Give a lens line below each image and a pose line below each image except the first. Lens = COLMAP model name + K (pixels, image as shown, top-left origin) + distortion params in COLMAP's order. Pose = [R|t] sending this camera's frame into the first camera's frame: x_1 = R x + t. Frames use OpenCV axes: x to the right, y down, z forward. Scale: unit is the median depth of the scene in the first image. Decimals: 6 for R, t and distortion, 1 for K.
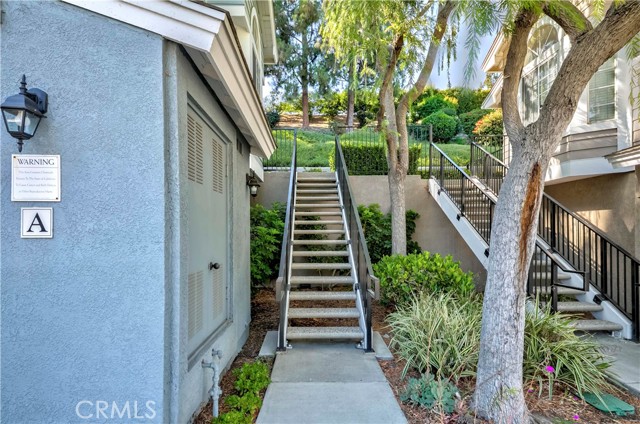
lens RADIAL K [[359.8, 0, 321.6], [0, 359.8, 230.9], [0, 0, 1]] dist [0.003965, 0.000707]
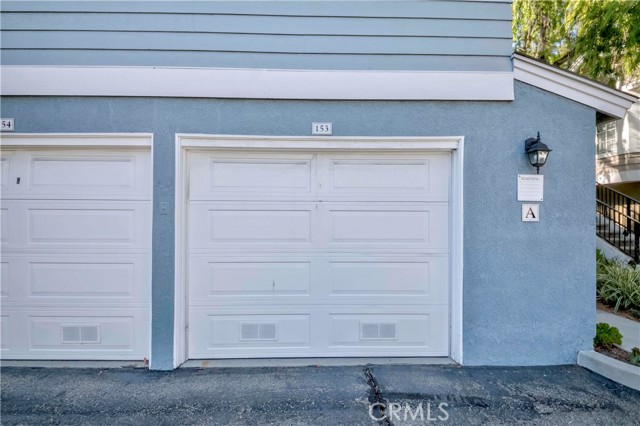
lens RADIAL K [[272.7, 0, 320.5], [0, 272.7, 212.0], [0, 0, 1]] dist [0.002997, 0.000118]
pose [[0.999831, 0.016068, 0.008945, -1.842644], [-0.016052, 0.999870, -0.001807, -0.007219], [-0.008973, 0.001663, 0.999958, -0.346356]]
